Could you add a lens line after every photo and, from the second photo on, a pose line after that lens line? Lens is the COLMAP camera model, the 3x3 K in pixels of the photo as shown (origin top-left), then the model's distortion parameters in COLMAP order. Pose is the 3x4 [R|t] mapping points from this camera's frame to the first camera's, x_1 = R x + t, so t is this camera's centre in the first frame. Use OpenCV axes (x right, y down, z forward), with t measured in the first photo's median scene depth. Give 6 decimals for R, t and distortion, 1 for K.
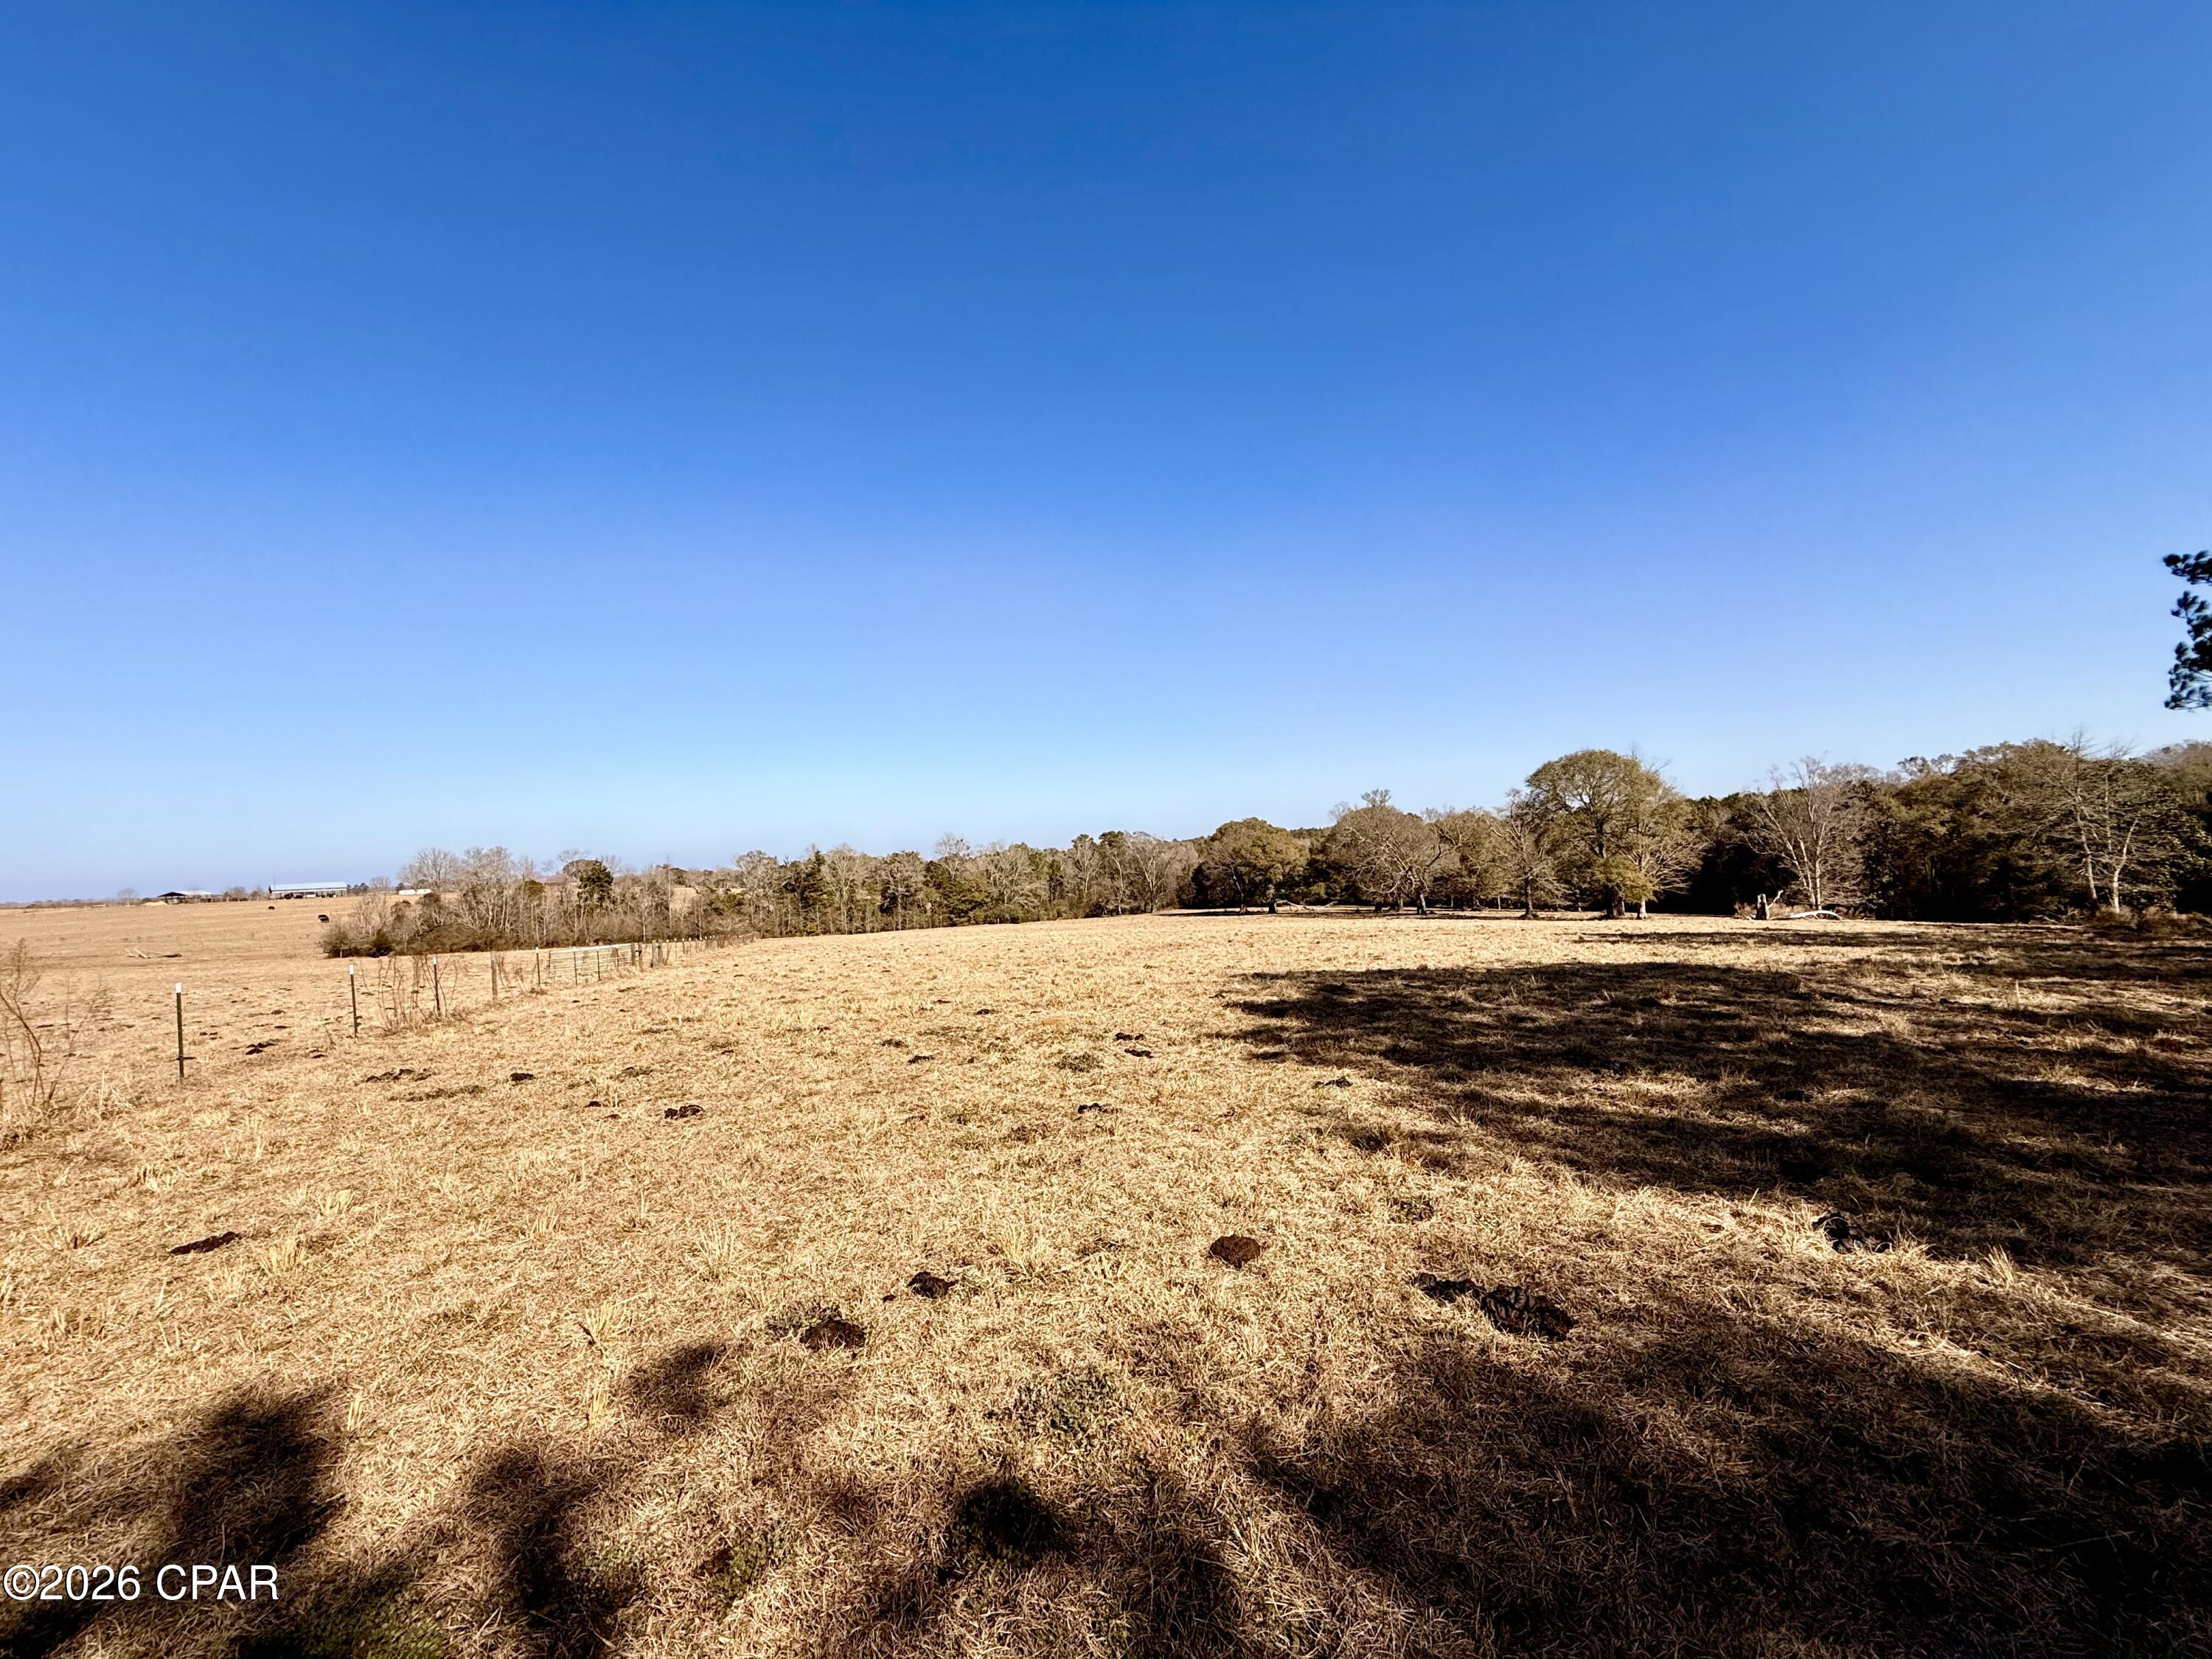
lens RADIAL K [[887.7, 0, 1100.6], [0, 887.7, 827.1], [0, 0, 1]] dist [0.000596, -0.000107]
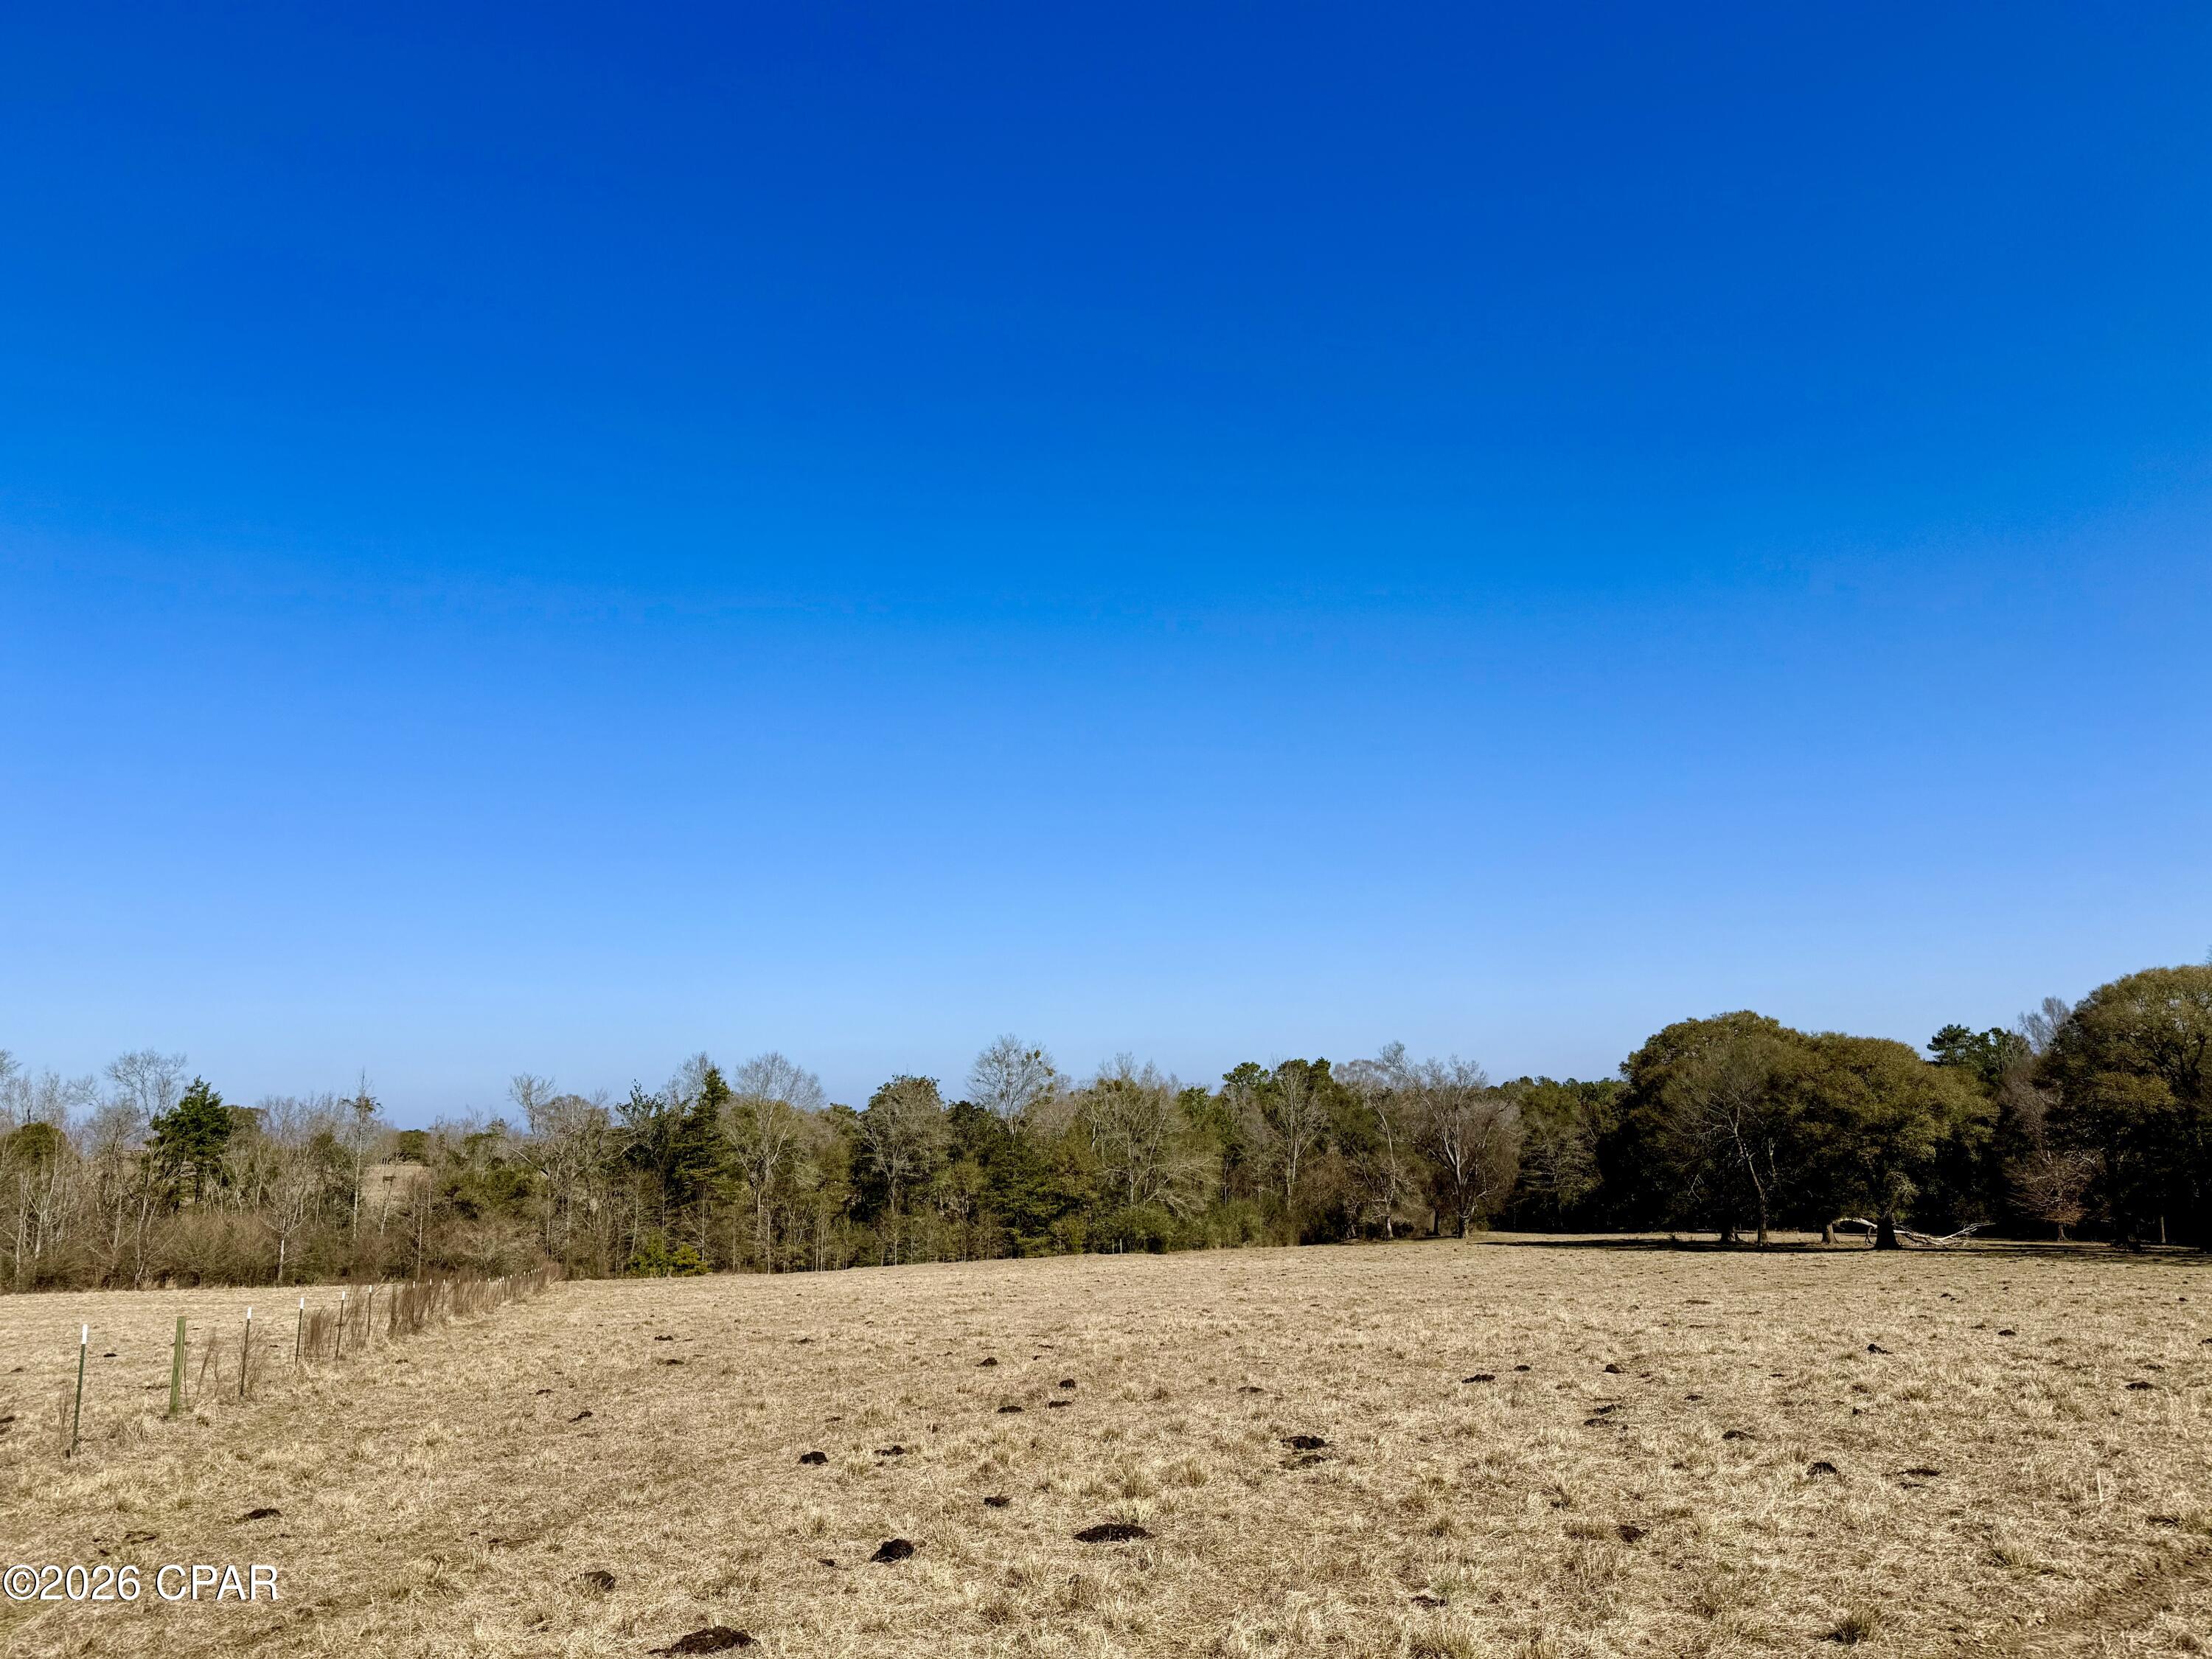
lens RADIAL K [[1551.0, 0, 1107.4], [0, 1551.0, 825.5], [0, 0, 1]] dist [0.081473, -0.145458]
pose [[0.999710, 0.018220, -0.015762, -0.114671], [-0.020502, 0.986996, -0.159430, 0.026213], [0.012652, 0.159707, 0.987083, 0.231271]]
